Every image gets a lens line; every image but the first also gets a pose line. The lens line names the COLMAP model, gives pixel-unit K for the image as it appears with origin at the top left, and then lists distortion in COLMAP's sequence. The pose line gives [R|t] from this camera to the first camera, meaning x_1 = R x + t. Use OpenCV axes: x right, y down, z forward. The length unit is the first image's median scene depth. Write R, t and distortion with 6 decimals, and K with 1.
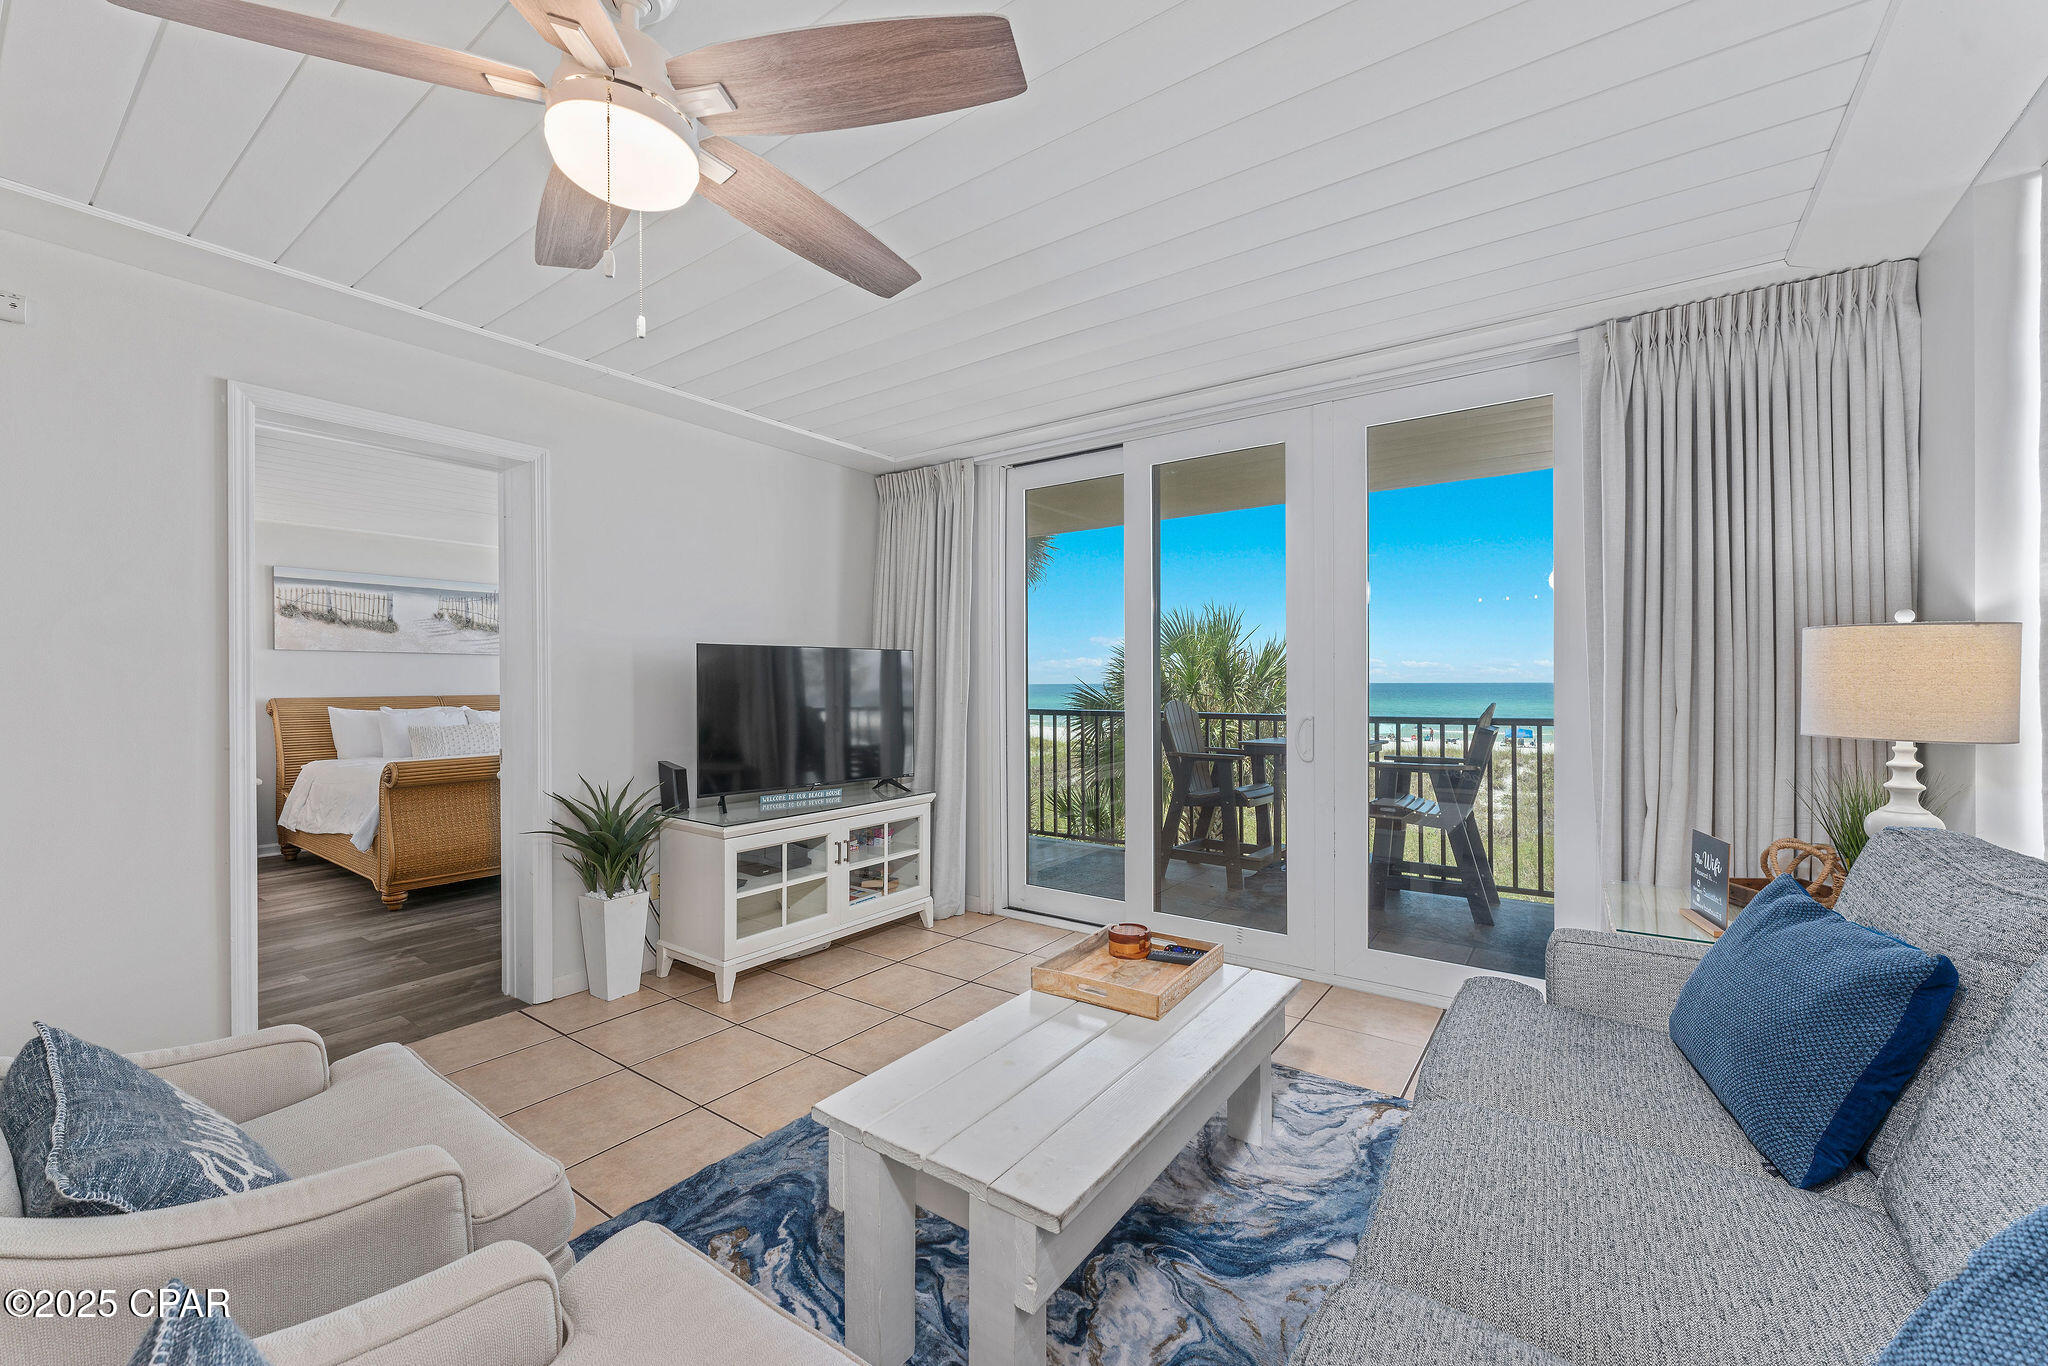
lens RADIAL K [[815.6, 0, 1017.9], [0, 815.6, 674.7], [0, 0, 1]] dist [0.000371, -0.000551]
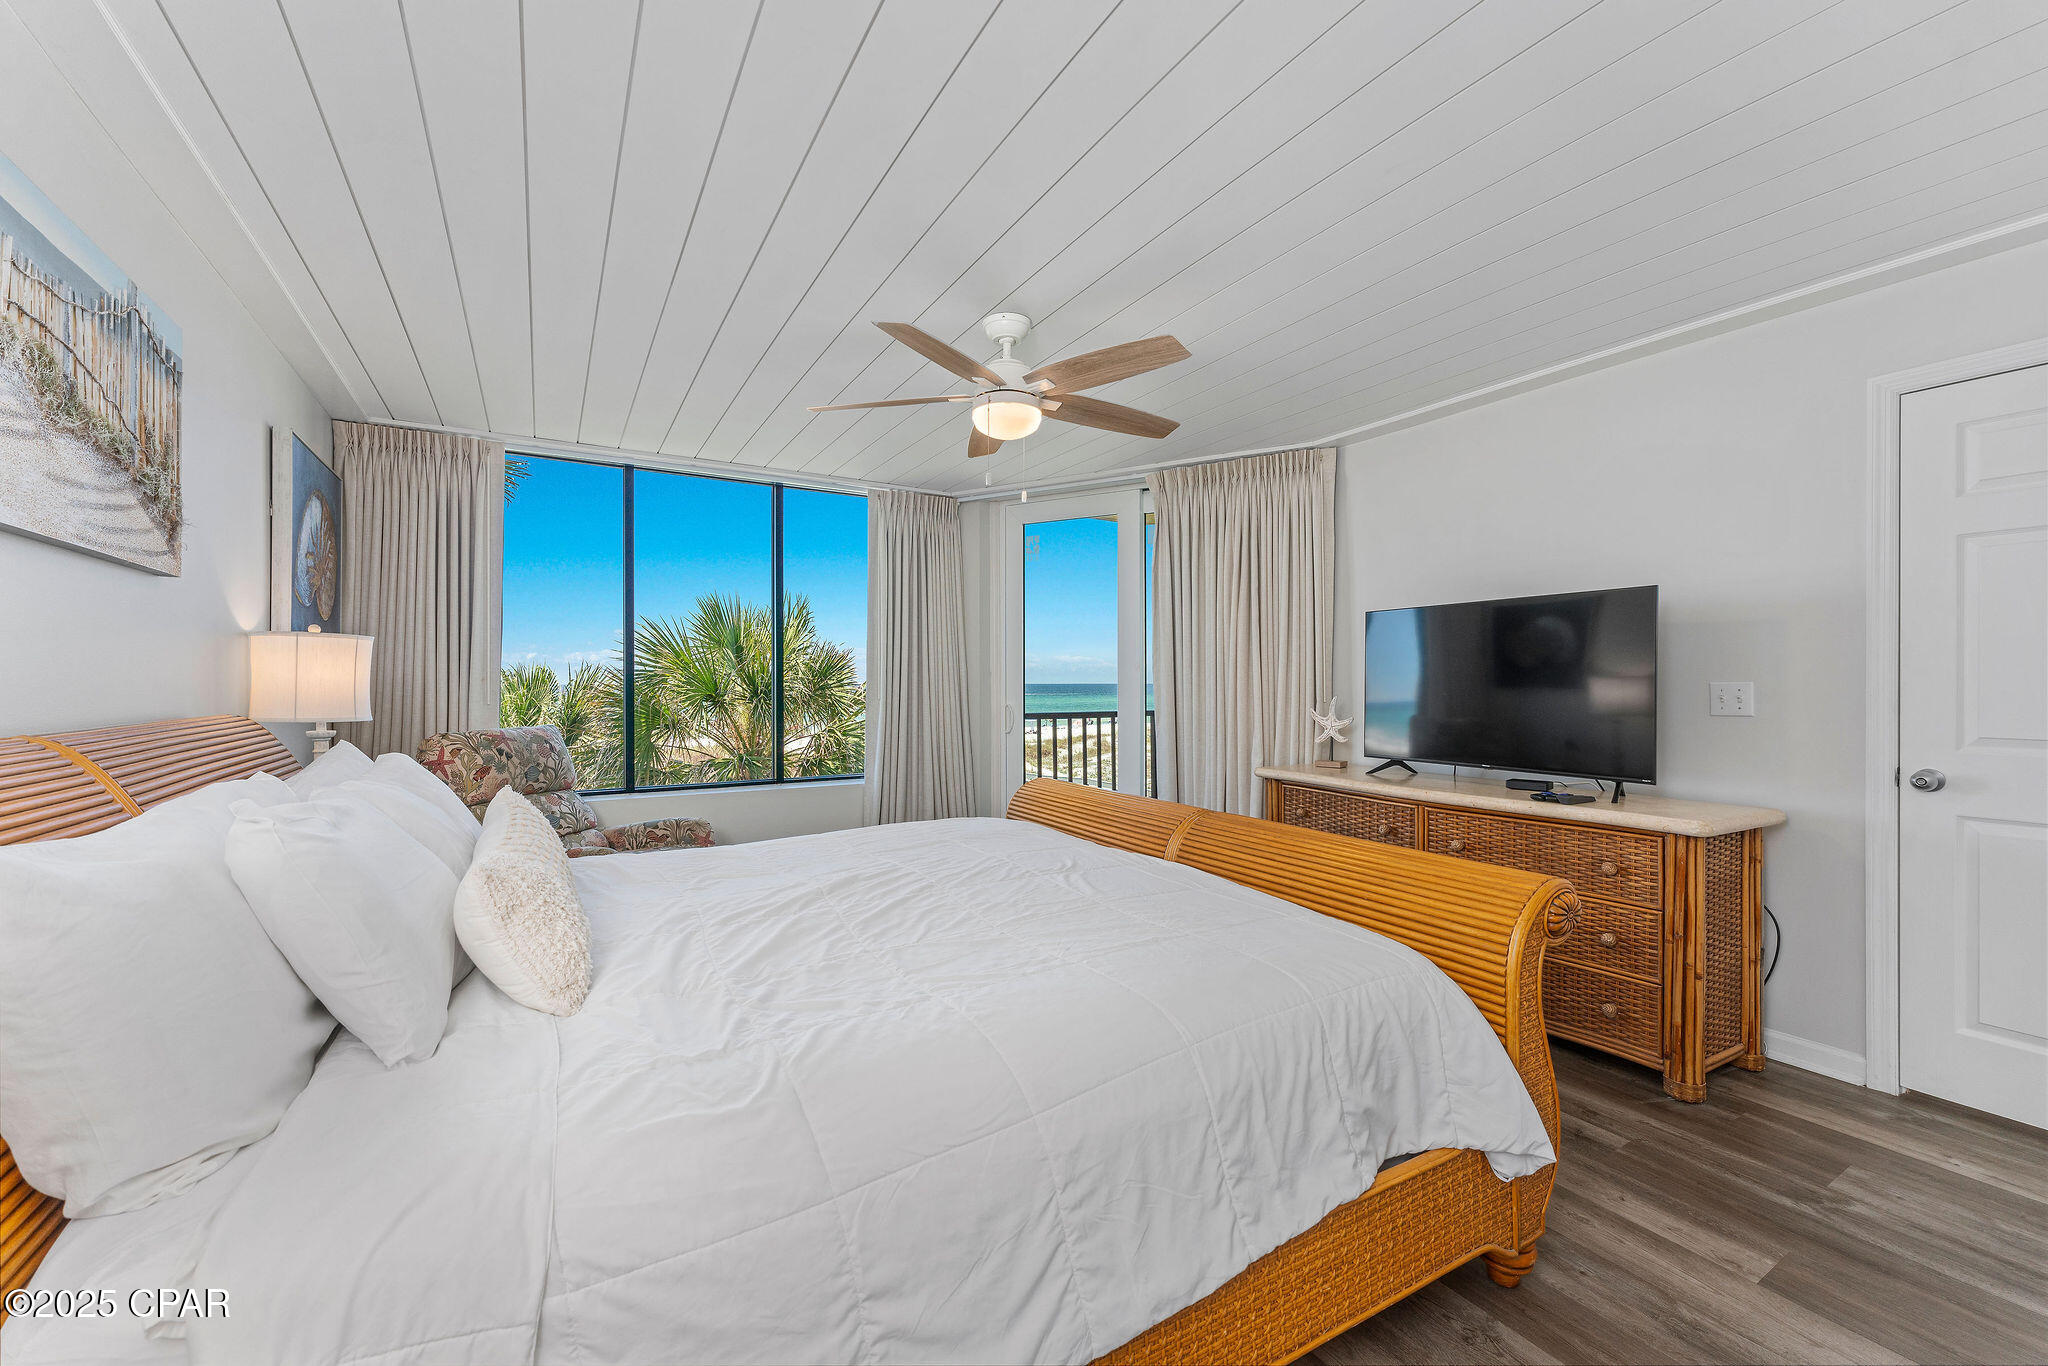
lens RADIAL K [[815.6, 0, 986.8], [0, 815.6, 677.3], [0, 0, 1]] dist [0.000371, -0.000551]
pose [[0.436670, 0.007239, 0.899593, -0.846912], [-0.006370, 0.999967, -0.004955, 0.011274], [-0.899599, -0.003567, 0.436702, 0.759303]]
